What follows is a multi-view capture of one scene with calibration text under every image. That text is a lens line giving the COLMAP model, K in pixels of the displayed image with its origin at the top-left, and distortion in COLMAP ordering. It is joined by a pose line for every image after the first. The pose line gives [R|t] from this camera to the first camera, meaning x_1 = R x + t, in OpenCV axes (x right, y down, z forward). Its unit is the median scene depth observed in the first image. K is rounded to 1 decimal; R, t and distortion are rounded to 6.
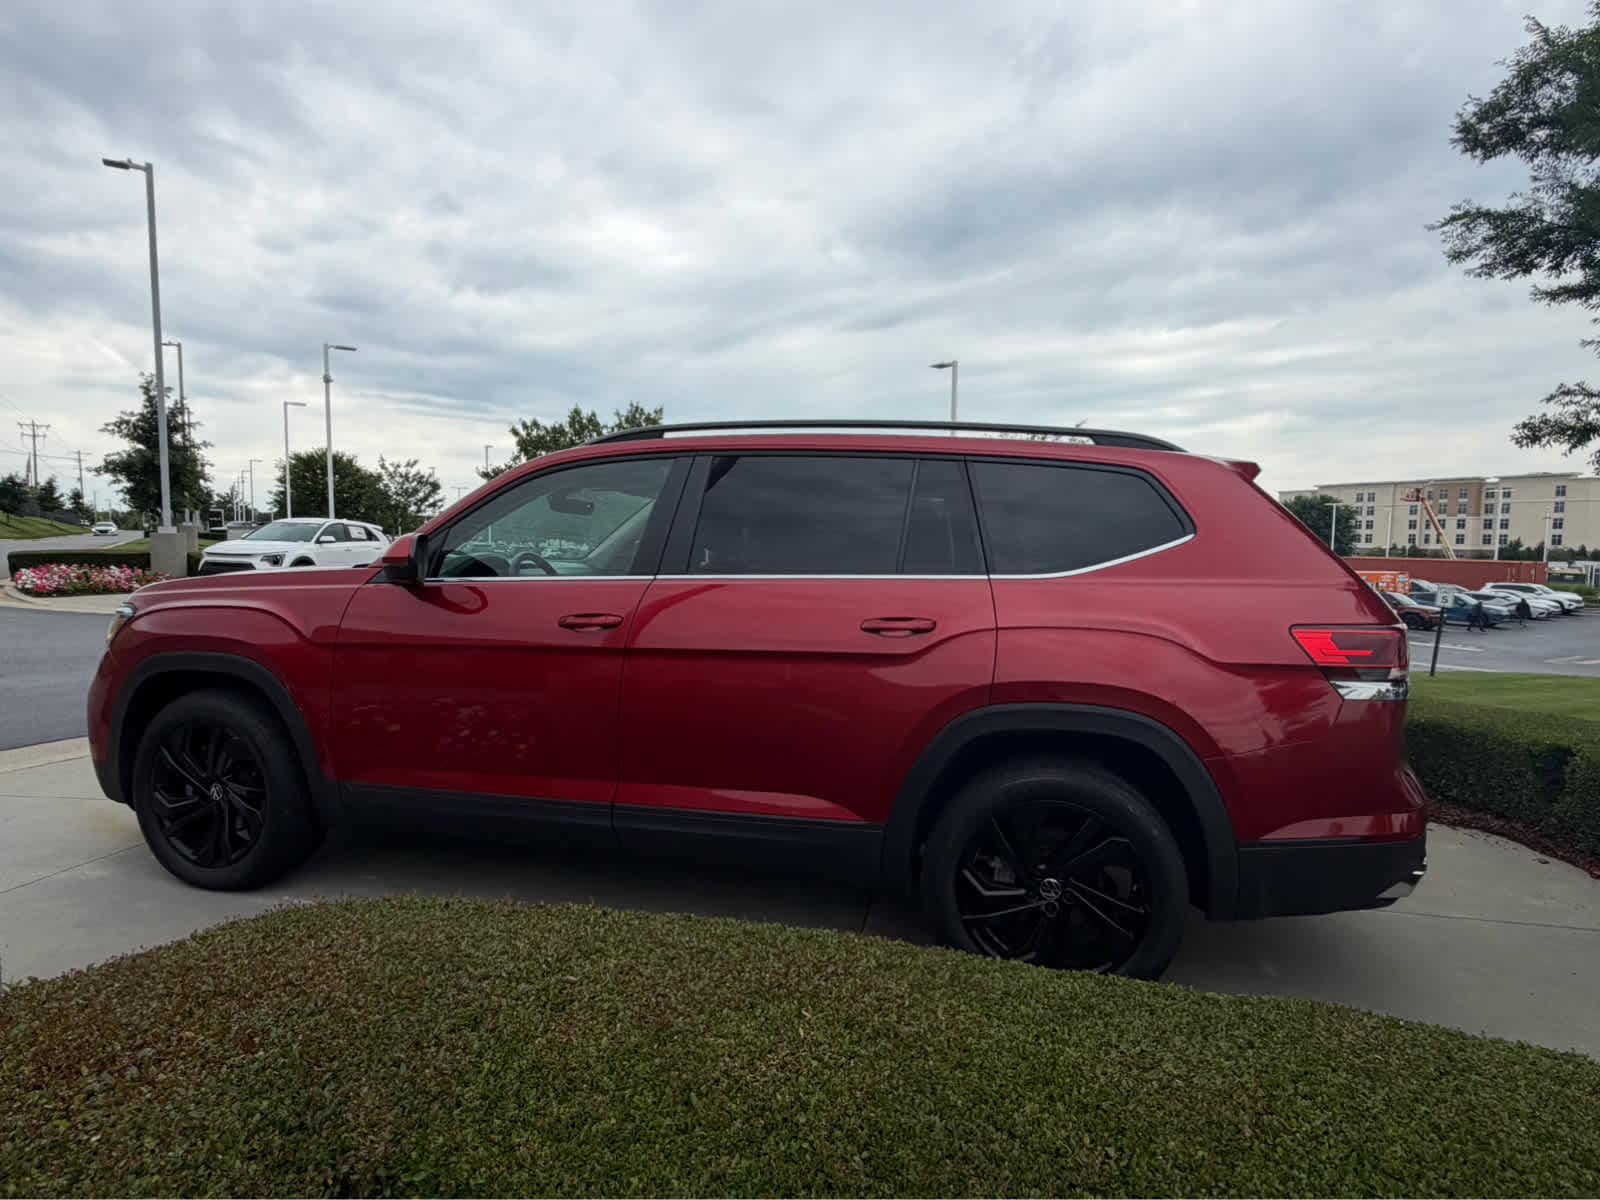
lens RADIAL K [[905.1, 0, 804.0], [0, 905.1, 599.4], [0, 0, 1]] dist [-0.007924, 0.006917]
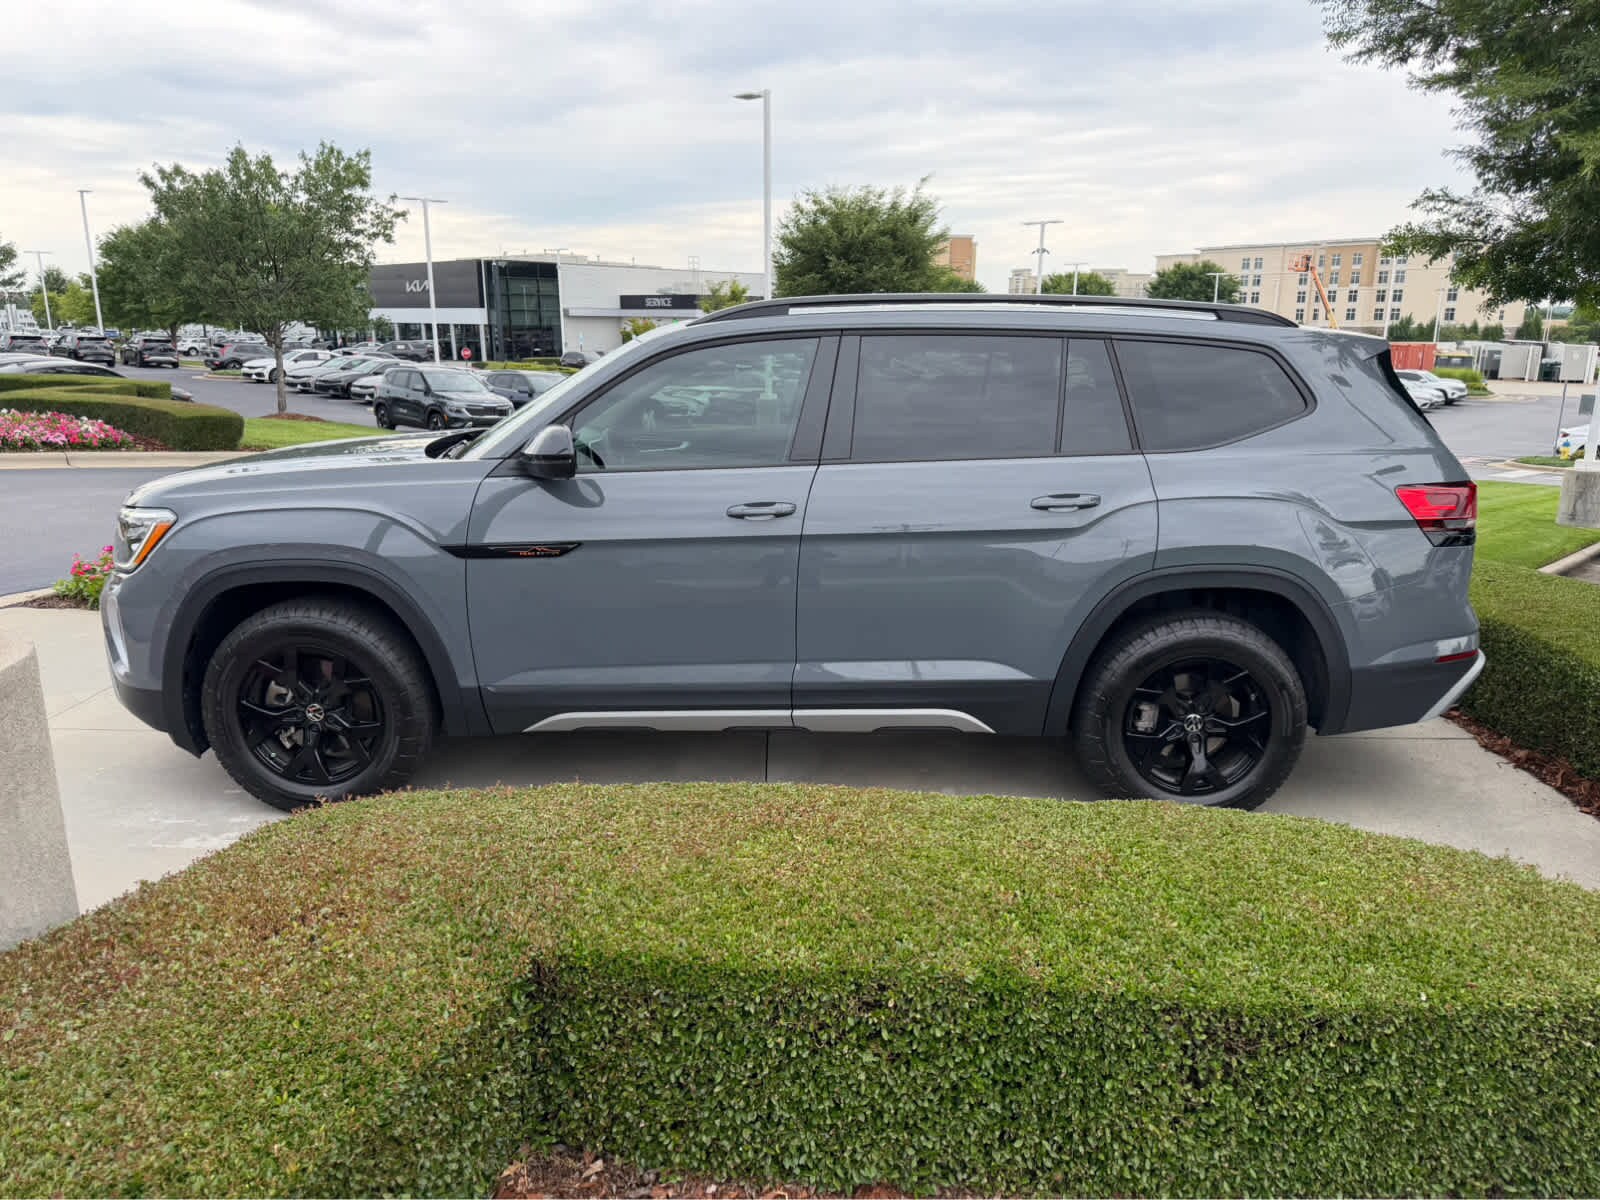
lens RADIAL K [[1170.2, 0, 819.4], [0, 1170.2, 613.4], [0, 0, 1]] dist [0.025737, -0.029317]
pose [[0.977300, -0.060144, 0.203143, -0.016163], [0.022734, 0.983093, 0.181692, -0.010086], [-0.210636, -0.172949, 0.962144, -0.033936]]
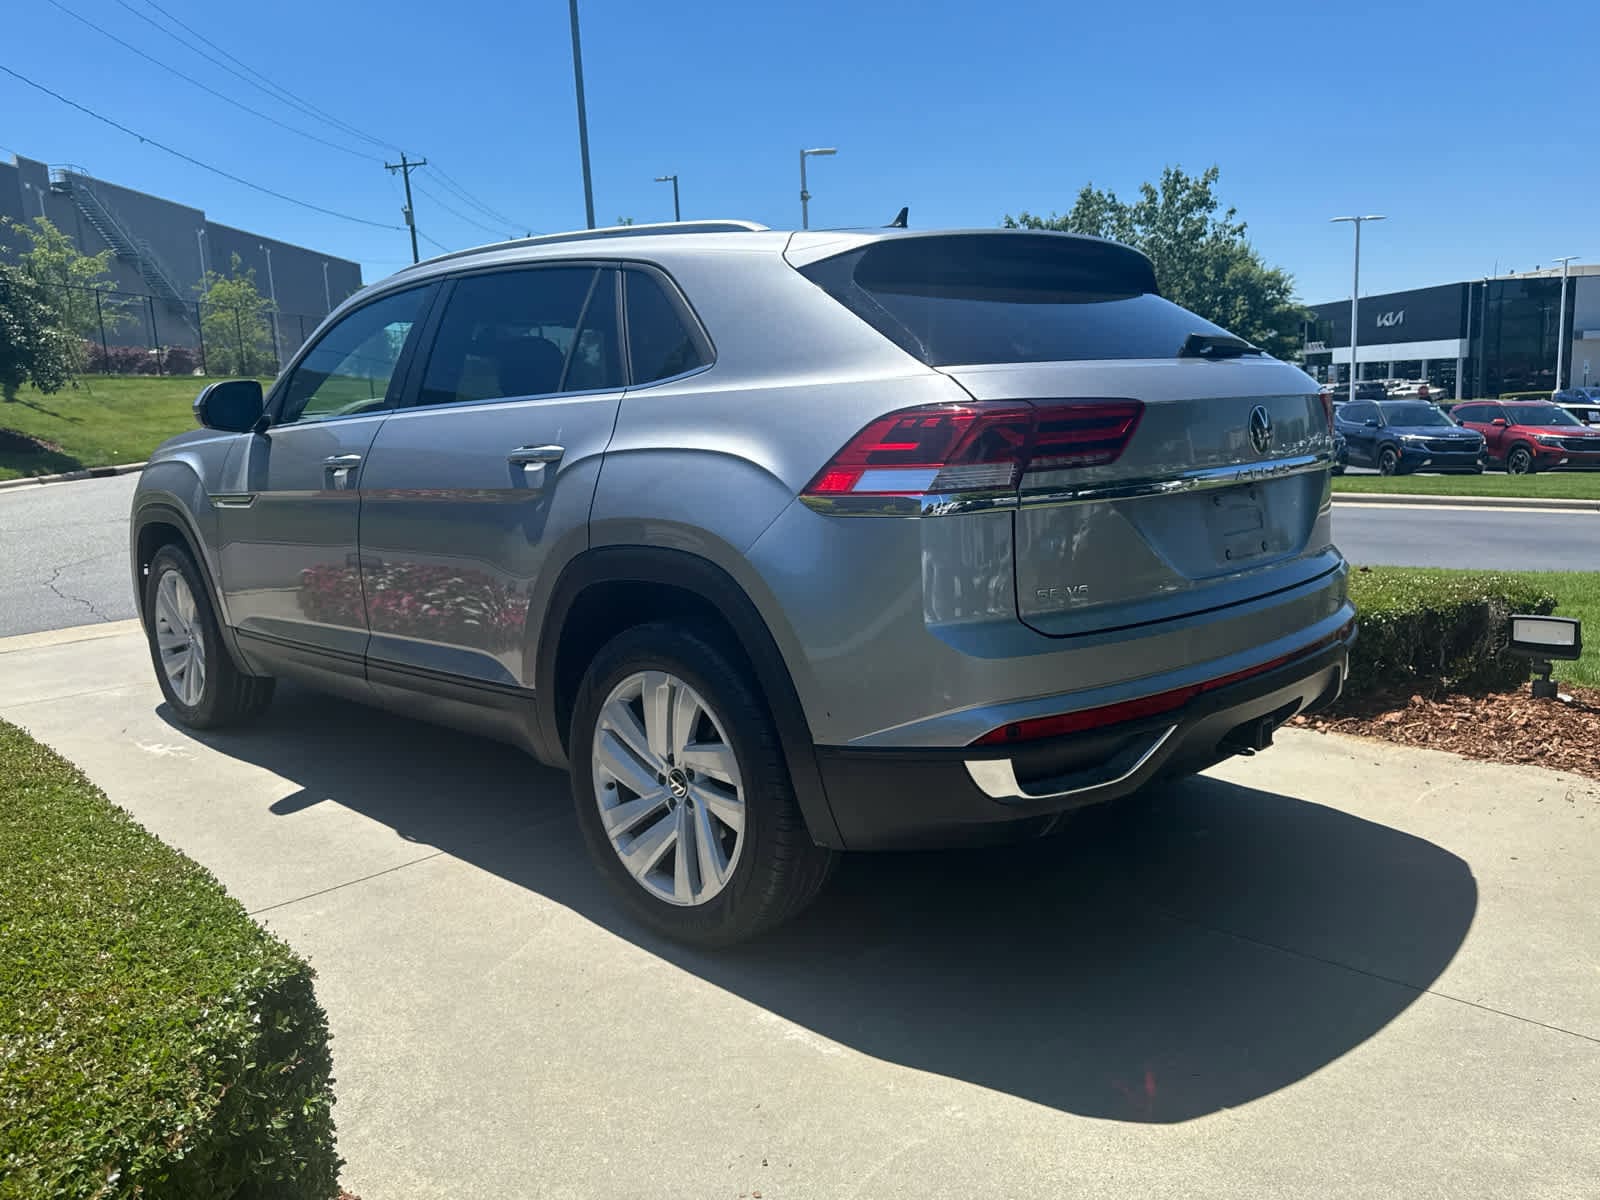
lens RADIAL K [[1265.9, 0, 776.3], [0, 1265.9, 609.5], [0, 0, 1]] dist [0.007709, -0.000507]
pose [[0.821201, 0.044058, -0.568935, 0.109698], [0.019903, 0.994197, 0.105717, 0.004689], [0.570291, -0.098139, 0.815559, 0.020150]]
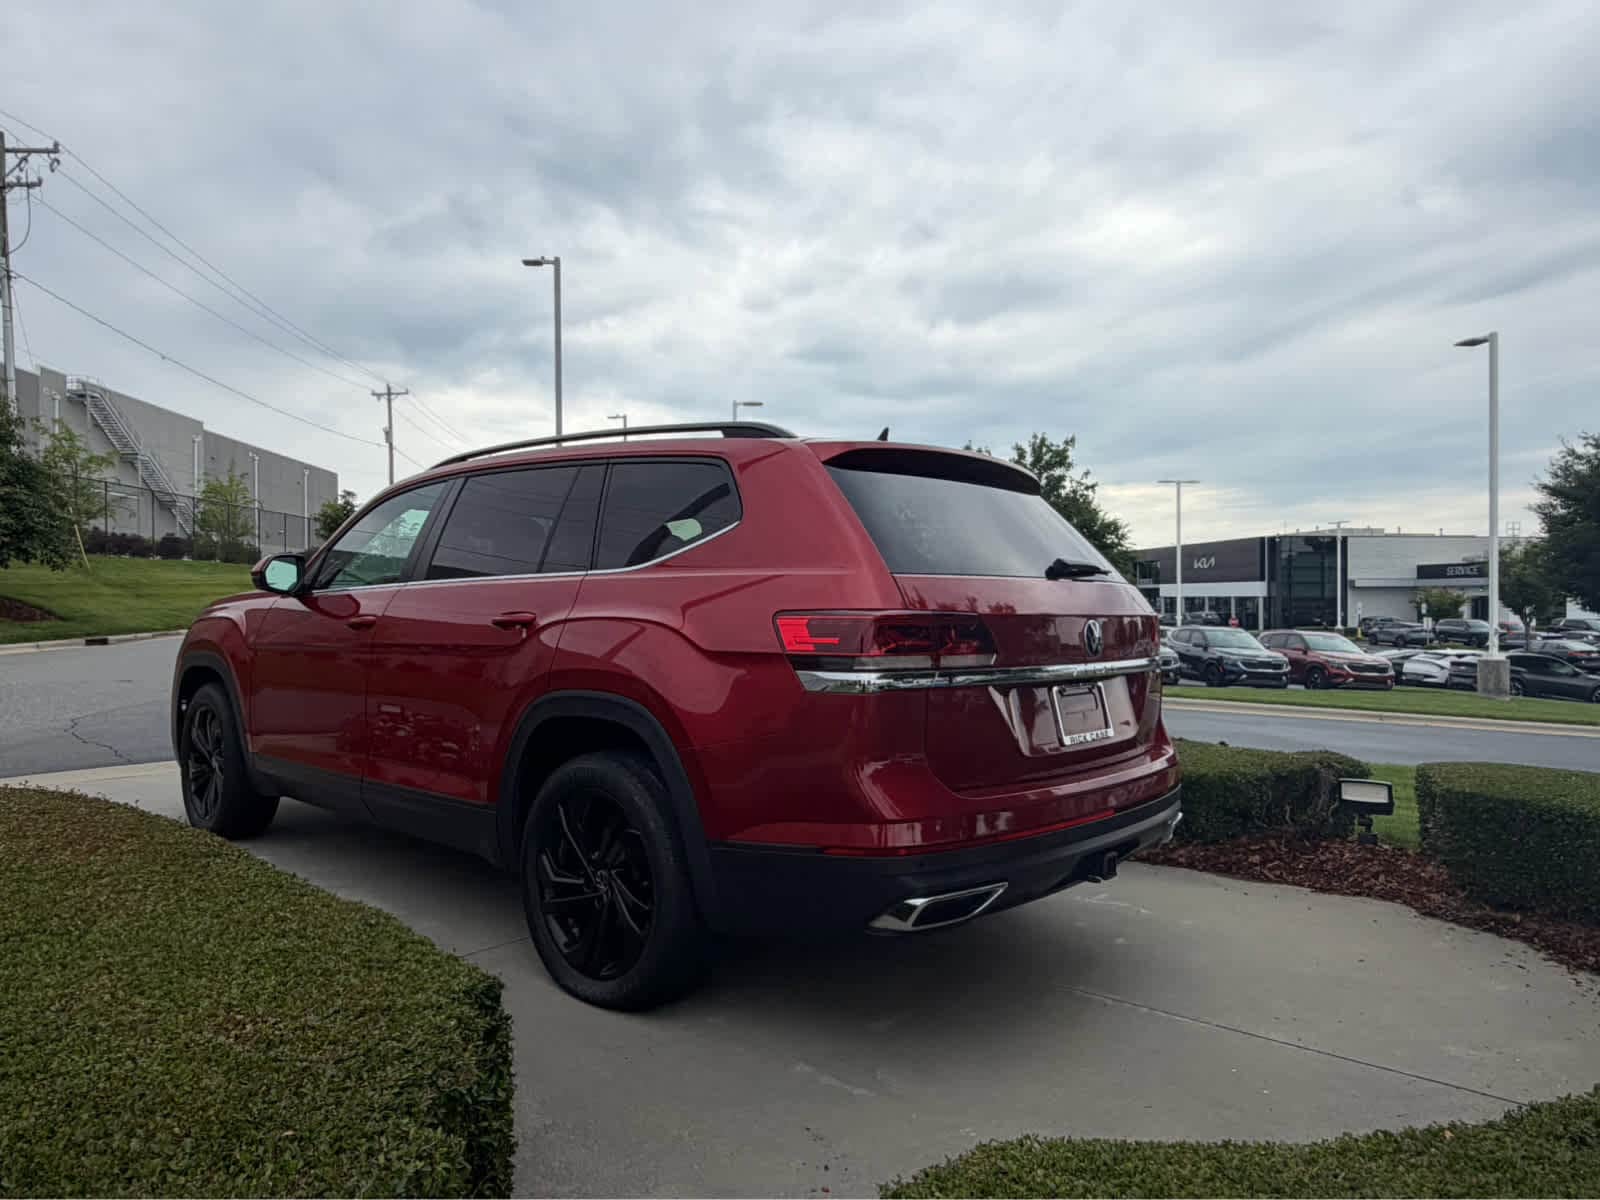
lens RADIAL K [[1111.1, 0, 786.3], [0, 1111.1, 602.6], [0, 0, 1]] dist [0.007428, -0.010941]
pose [[0.868426, -0.014786, -0.495598, 0.106703], [-0.019574, 0.997754, -0.064066, 0.008867], [0.495432, 0.065338, 0.866186, 0.001524]]
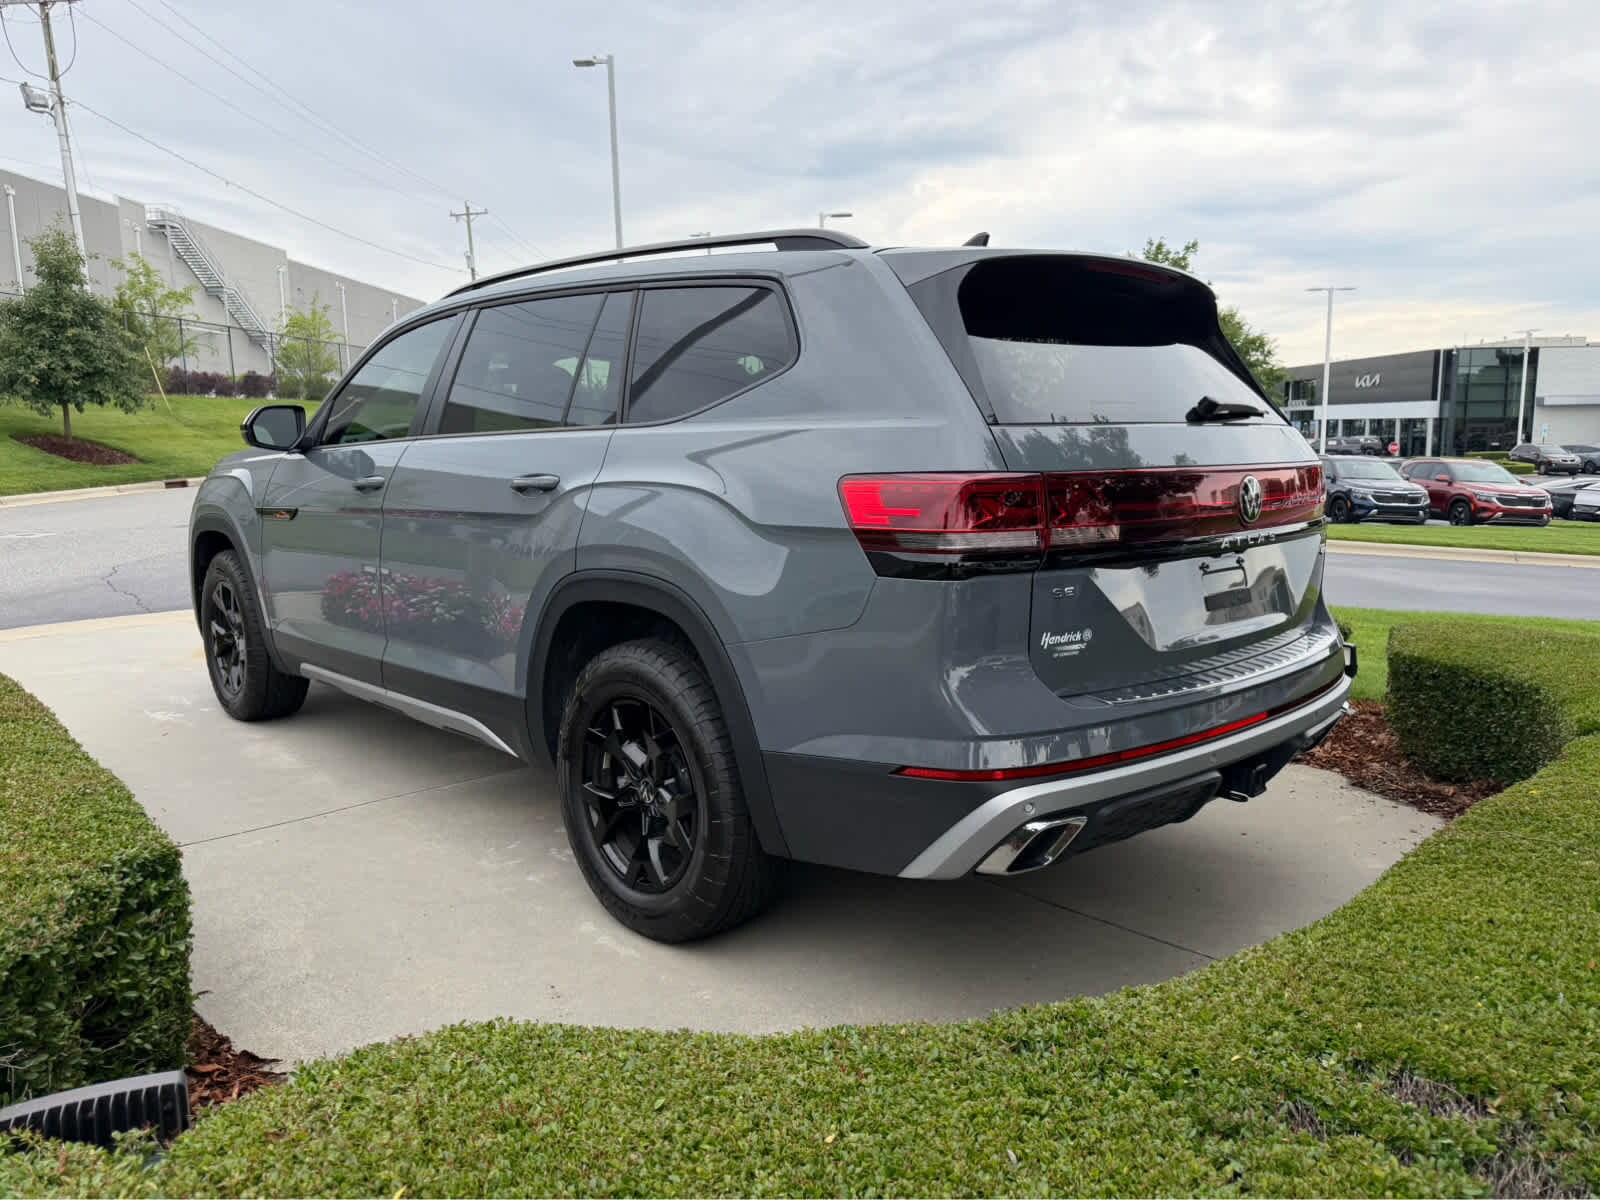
lens RADIAL K [[1170.2, 0, 790.1], [0, 1170.2, 611.7], [0, 0, 1]] dist [0.025737, -0.029317]
pose [[0.812506, 0.062009, -0.579645, 0.134396], [-0.012152, 0.995912, 0.089506, 0.005261], [0.582826, -0.065681, 0.809938, 0.017701]]
